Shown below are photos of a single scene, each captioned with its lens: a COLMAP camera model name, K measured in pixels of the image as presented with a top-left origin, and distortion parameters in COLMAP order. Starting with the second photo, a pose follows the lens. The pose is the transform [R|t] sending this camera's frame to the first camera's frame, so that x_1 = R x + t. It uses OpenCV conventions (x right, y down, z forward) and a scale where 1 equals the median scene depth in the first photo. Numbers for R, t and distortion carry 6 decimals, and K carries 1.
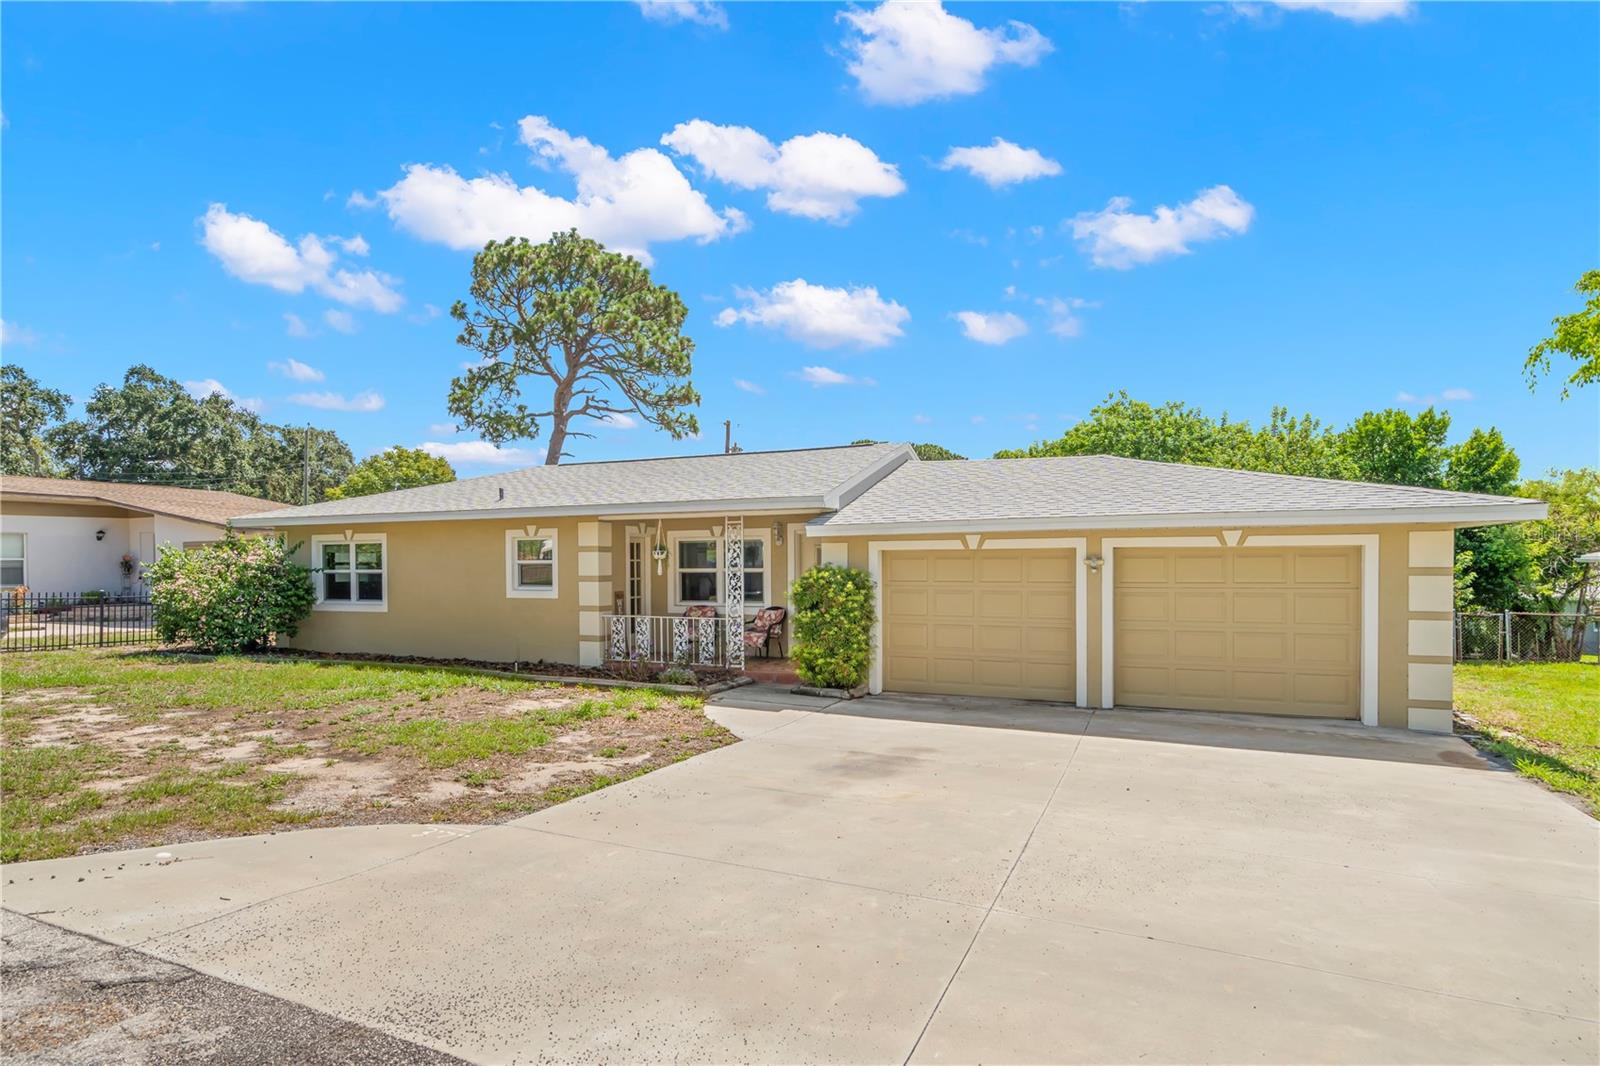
lens RADIAL K [[860.8, 0, 749.5], [0, 860.8, 601.0], [0, 0, 1]] dist [0.000785, 0.000053]
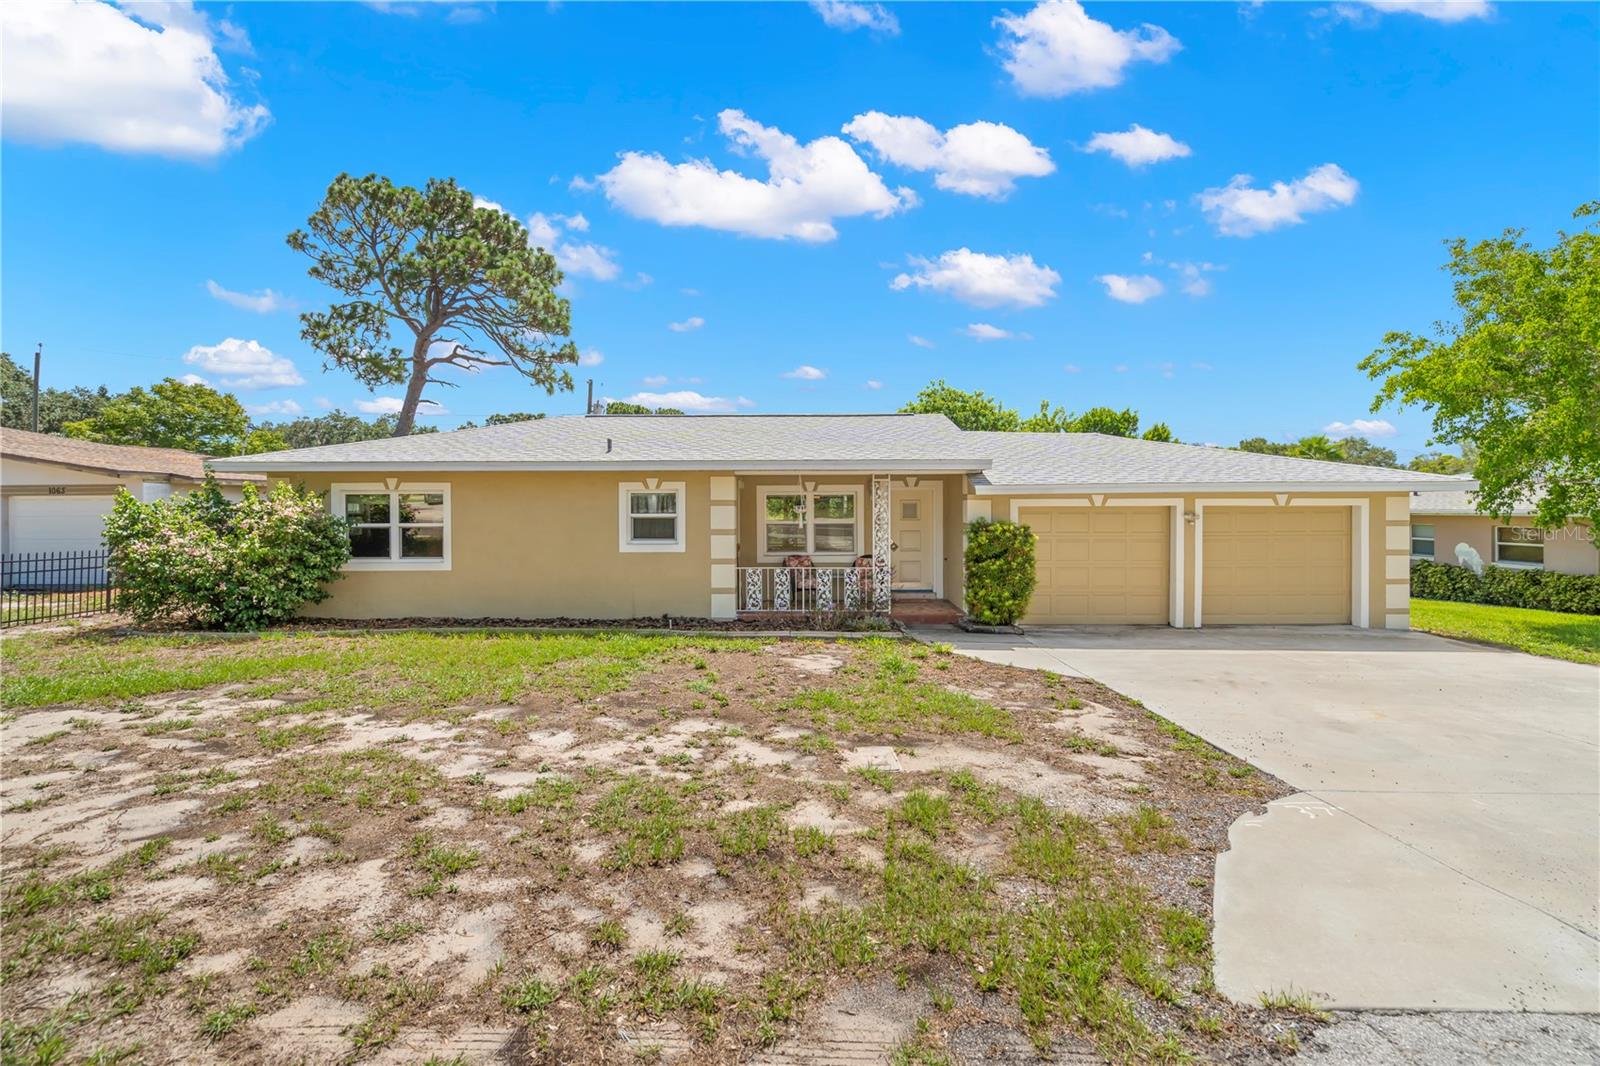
lens RADIAL K [[725.9, 0, 791.9], [0, 725.9, 528.0], [0, 0, 1]] dist [-0.002959, 0.000109]
pose [[0.911264, -0.009652, 0.411710, -0.454445], [0.016524, 0.999777, -0.013134, -0.017865], [-0.411492, 0.018772, 0.911220, 0.180488]]
